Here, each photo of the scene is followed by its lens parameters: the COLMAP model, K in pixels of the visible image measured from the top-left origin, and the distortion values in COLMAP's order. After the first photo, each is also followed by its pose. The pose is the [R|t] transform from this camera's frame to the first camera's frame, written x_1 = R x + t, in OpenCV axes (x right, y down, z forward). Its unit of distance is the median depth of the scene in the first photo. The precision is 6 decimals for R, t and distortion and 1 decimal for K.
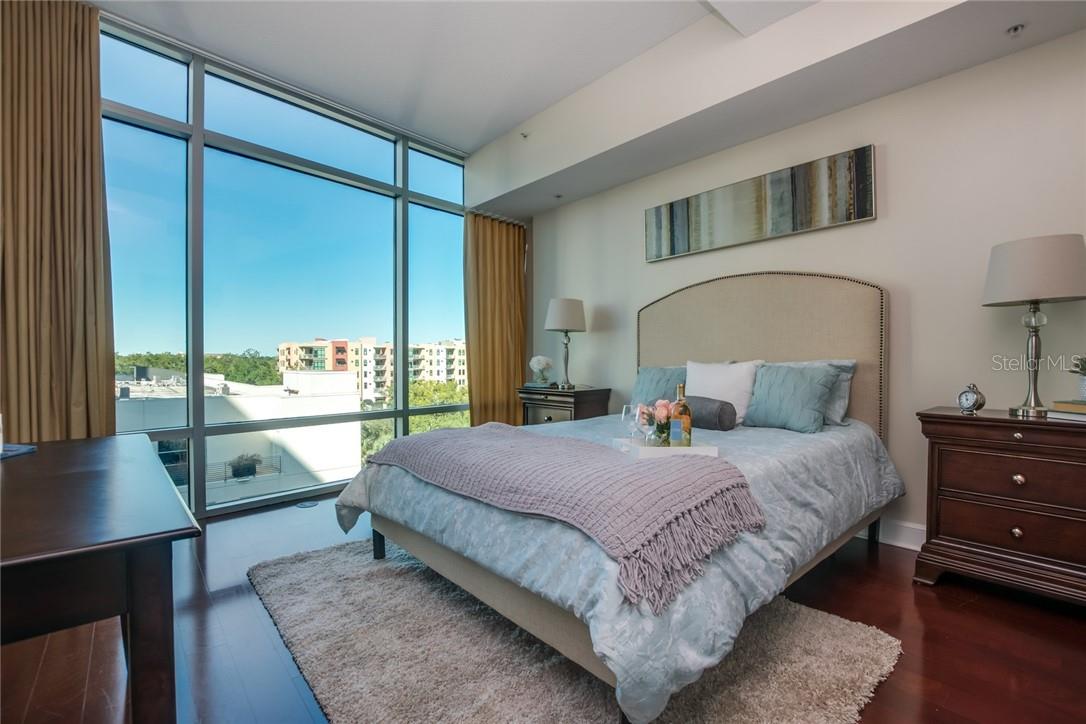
lens RADIAL K [[491.4, 0, 539.6], [0, 491.4, 363.1], [0, 0, 1]] dist [-0.031277, -0.000065]
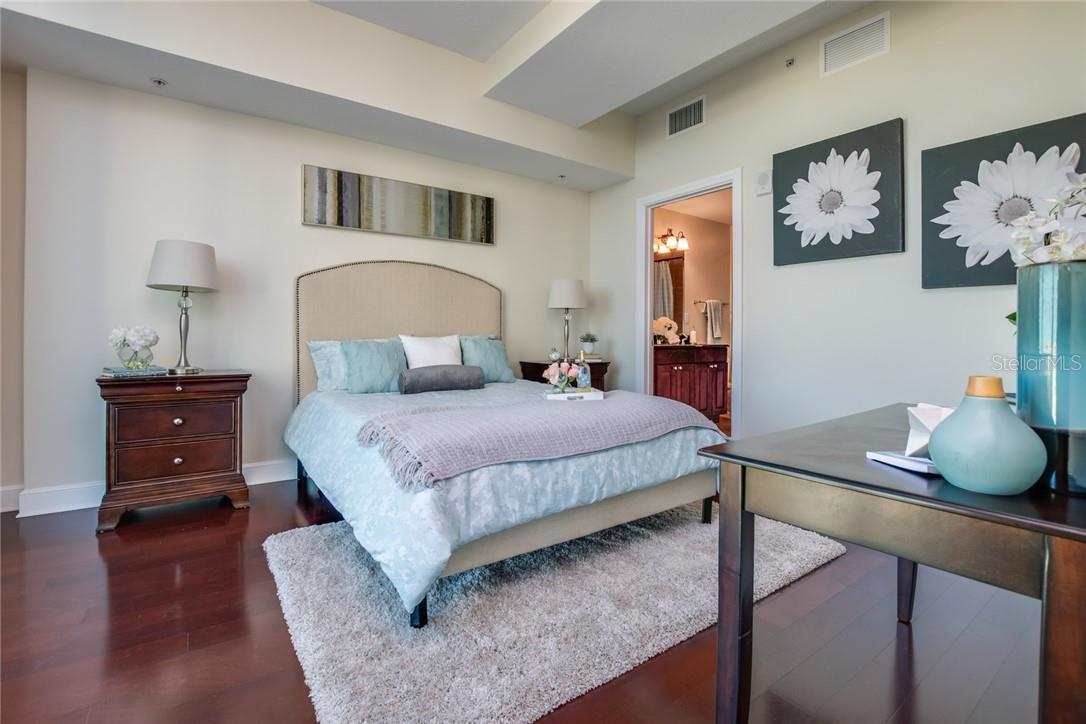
lens RADIAL K [[480.5, 0, 549.4], [0, 480.5, 335.1], [0, 0, 1]] dist [-0.012841, 0.000281]
pose [[0.107125, 0.004831, 0.994234, -0.748181], [-0.005837, 0.999974, -0.004230, -0.000159], [-0.994228, -0.005351, 0.107151, 0.568593]]
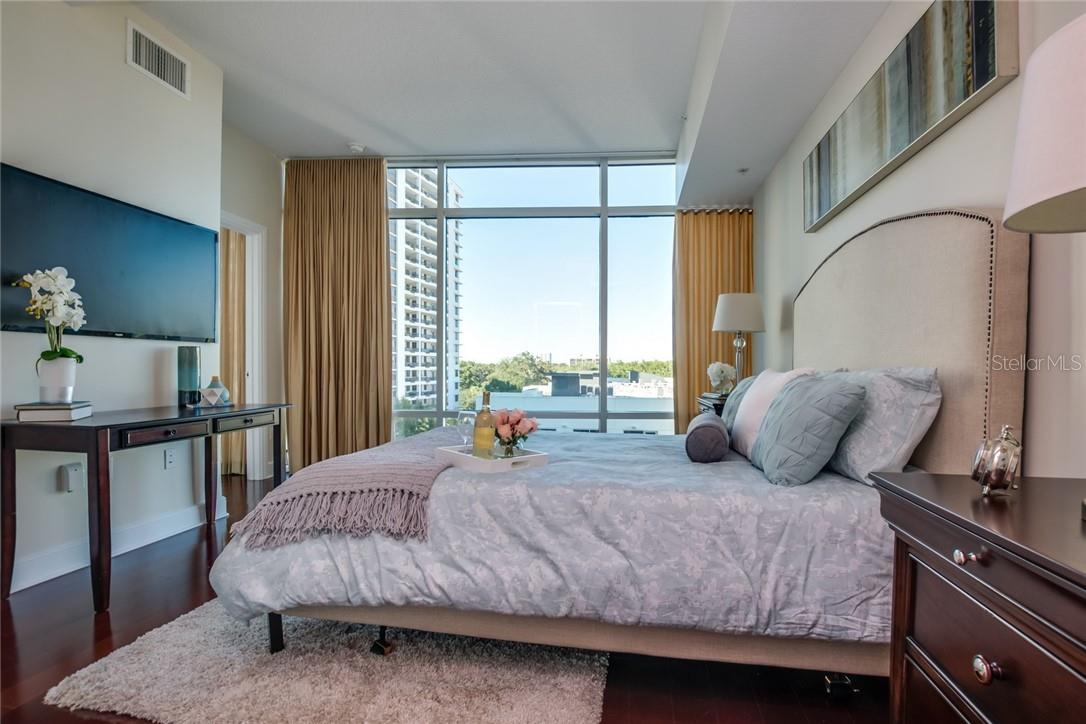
lens RADIAL K [[502.5, 0, 546.9], [0, 502.5, 375.1], [0, 0, 1]] dist [-0.032961, 0.000045]
pose [[0.622578, 0.017002, -0.782373, 0.696358], [-0.008798, 0.999853, 0.014727, -0.002710], [0.782509, -0.002286, 0.622636, 0.296082]]
